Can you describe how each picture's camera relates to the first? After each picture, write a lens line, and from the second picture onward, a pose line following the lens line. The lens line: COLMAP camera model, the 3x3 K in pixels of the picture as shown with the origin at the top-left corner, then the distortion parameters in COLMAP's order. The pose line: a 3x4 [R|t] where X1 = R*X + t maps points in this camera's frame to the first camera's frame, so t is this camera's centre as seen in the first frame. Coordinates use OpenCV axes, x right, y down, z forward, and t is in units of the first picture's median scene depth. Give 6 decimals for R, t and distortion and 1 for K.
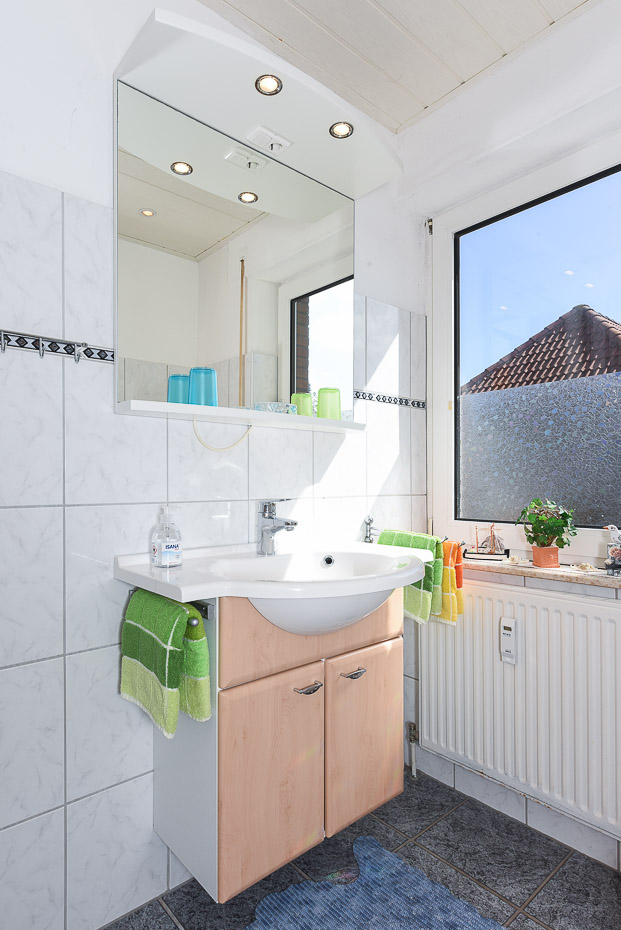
lens RADIAL K [[521.4, 0, 310.5], [0, 521.4, 465.0], [0, 0, 1]] dist [0.002558, 0.001118]
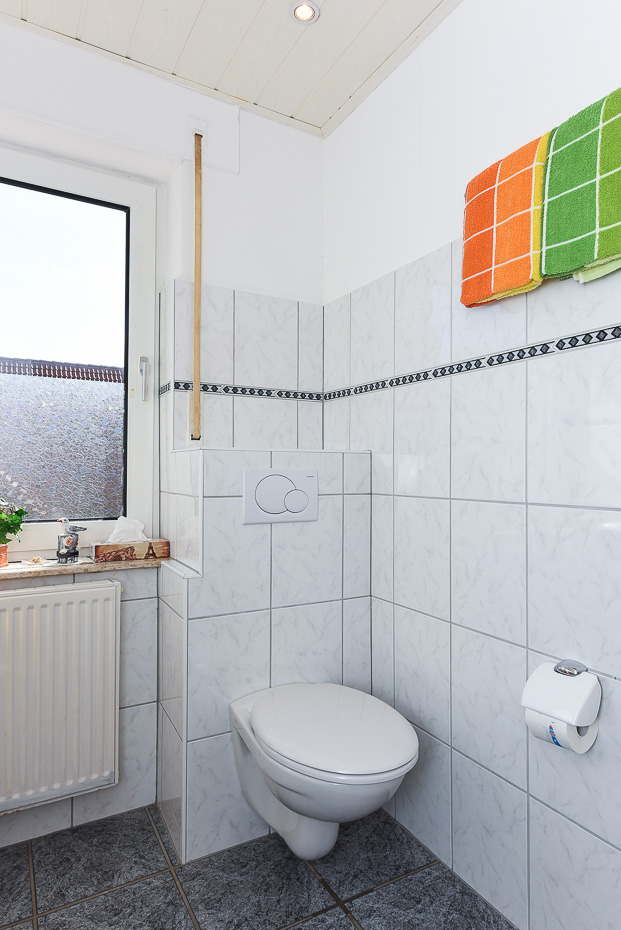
lens RADIAL K [[550.3, 0, 310.5], [0, 550.3, 465.0], [0, 0, 1]] dist [-0.001265, -0.000864]
pose [[0.203507, 0.023119, 0.978800, -0.460909], [-0.033928, 0.999287, -0.016548, 0.008705], [-0.978485, -0.029841, 0.204147, 0.282373]]
